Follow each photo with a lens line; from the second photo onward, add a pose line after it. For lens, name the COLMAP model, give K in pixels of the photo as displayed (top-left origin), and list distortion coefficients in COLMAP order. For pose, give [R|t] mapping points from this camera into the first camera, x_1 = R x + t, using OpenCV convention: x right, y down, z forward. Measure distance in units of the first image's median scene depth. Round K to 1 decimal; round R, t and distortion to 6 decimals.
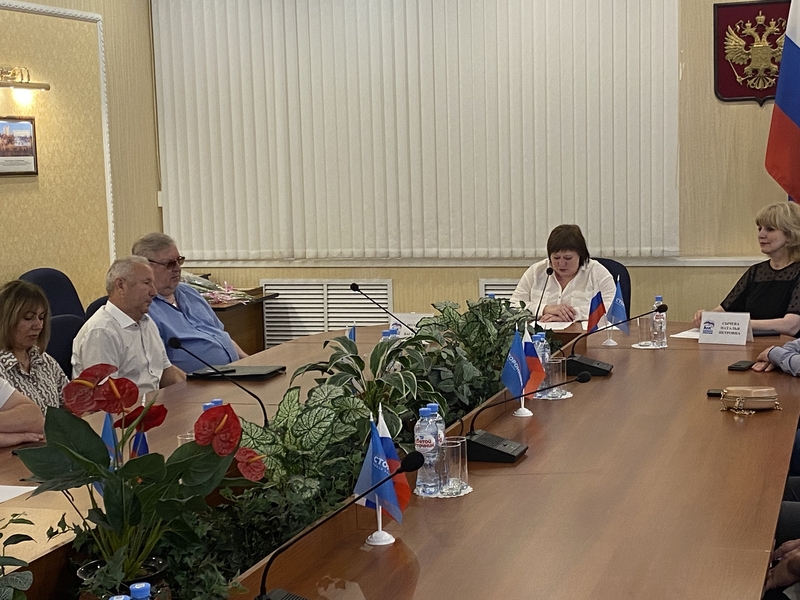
lens RADIAL K [[1379.0, 0, 398.2], [0, 1379.0, 297.0], [0, 0, 1]] dist [0.042767, 0.000000]
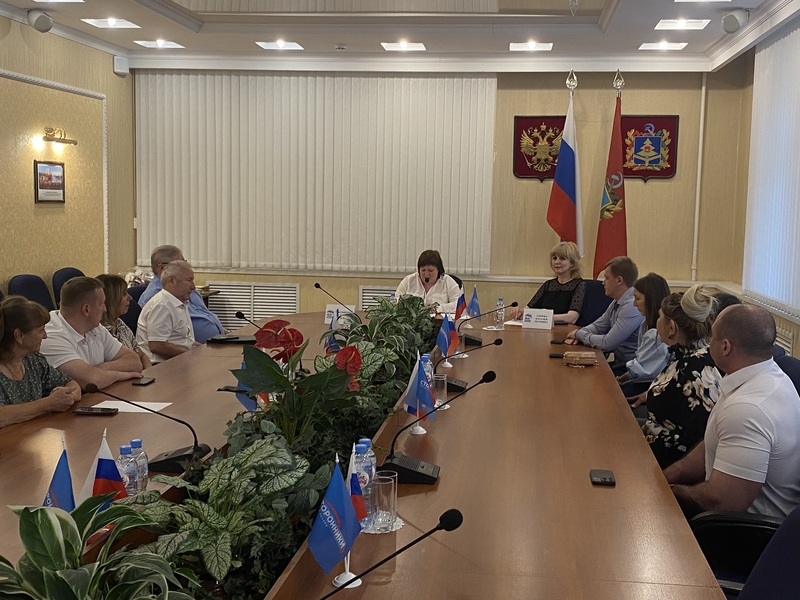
lens RADIAL K [[970.1, 0, 403.8], [0, 970.1, 299.4], [0, 0, 1]] dist [0.013016, 0.000000]
pose [[0.980830, 0.029837, 0.192565, -0.104161], [-0.028782, 0.999551, -0.008275, 0.010452], [-0.192726, 0.002574, 0.981249, -0.062025]]
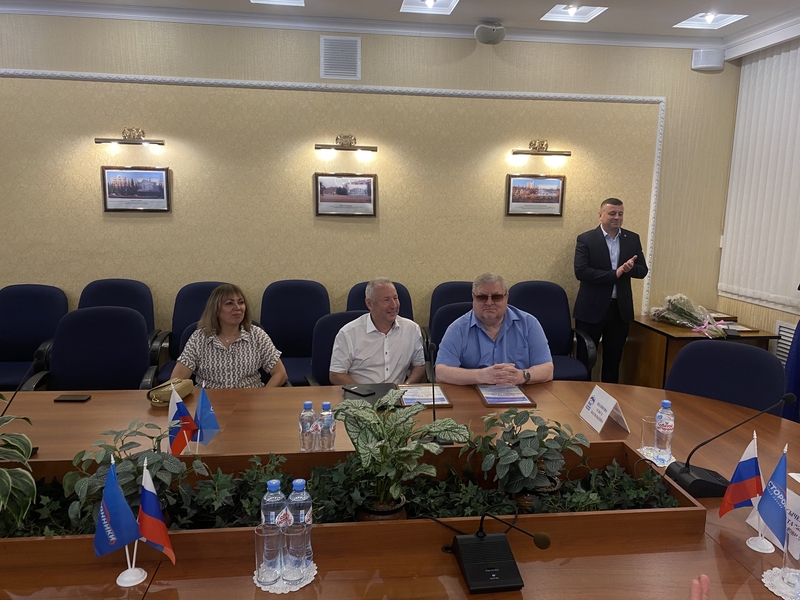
lens RADIAL K [[639.0, 0, 401.4], [0, 639.0, 303.6], [0, 0, 1]] dist [-0.014927, 0.019505]
pose [[0.430926, 0.175486, -0.885159, 0.261884], [-0.121695, 0.983249, 0.135688, -0.068094], [0.894144, 0.049248, 0.445064, 0.554662]]
